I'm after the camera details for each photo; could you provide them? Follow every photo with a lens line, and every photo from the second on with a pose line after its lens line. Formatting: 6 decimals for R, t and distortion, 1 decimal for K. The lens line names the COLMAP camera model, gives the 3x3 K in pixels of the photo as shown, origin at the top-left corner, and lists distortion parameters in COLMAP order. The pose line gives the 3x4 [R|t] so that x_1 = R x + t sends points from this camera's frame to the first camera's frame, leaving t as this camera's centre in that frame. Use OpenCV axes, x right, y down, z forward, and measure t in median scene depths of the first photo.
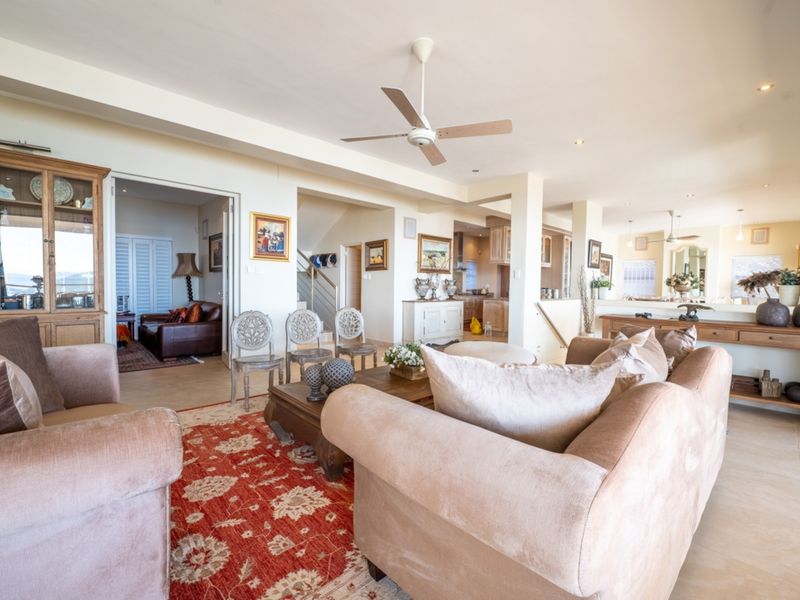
lens RADIAL K [[357.9, 0, 400.0], [0, 357.9, 300.0], [0, 0, 1]] dist [0.000299, -0.000030]
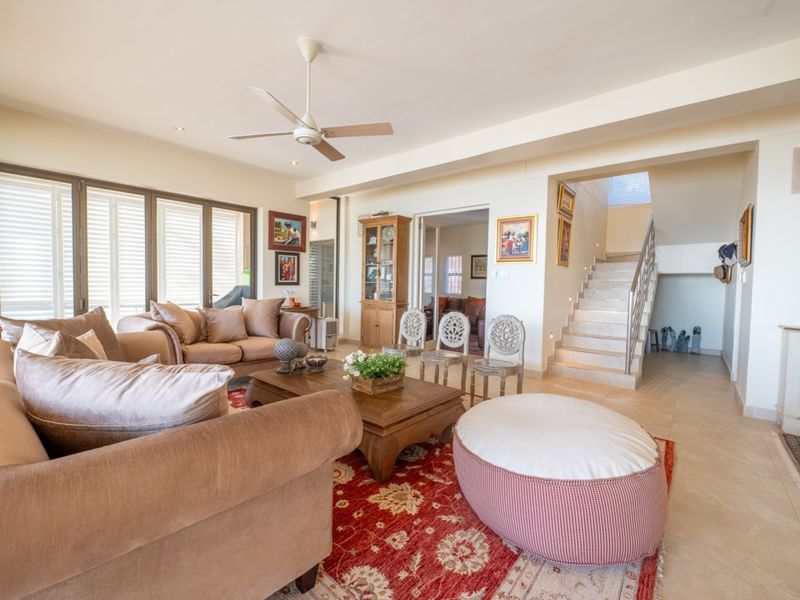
lens RADIAL K [[357.9, 0, 400.0], [0, 357.9, 300.0], [0, 0, 1]] dist [0.000299, -0.000030]
pose [[0.123820, 0.023650, -0.992023, 0.556898], [-0.058795, 0.998134, 0.016457, -0.011041], [0.990561, 0.056289, 0.124979, 0.585448]]
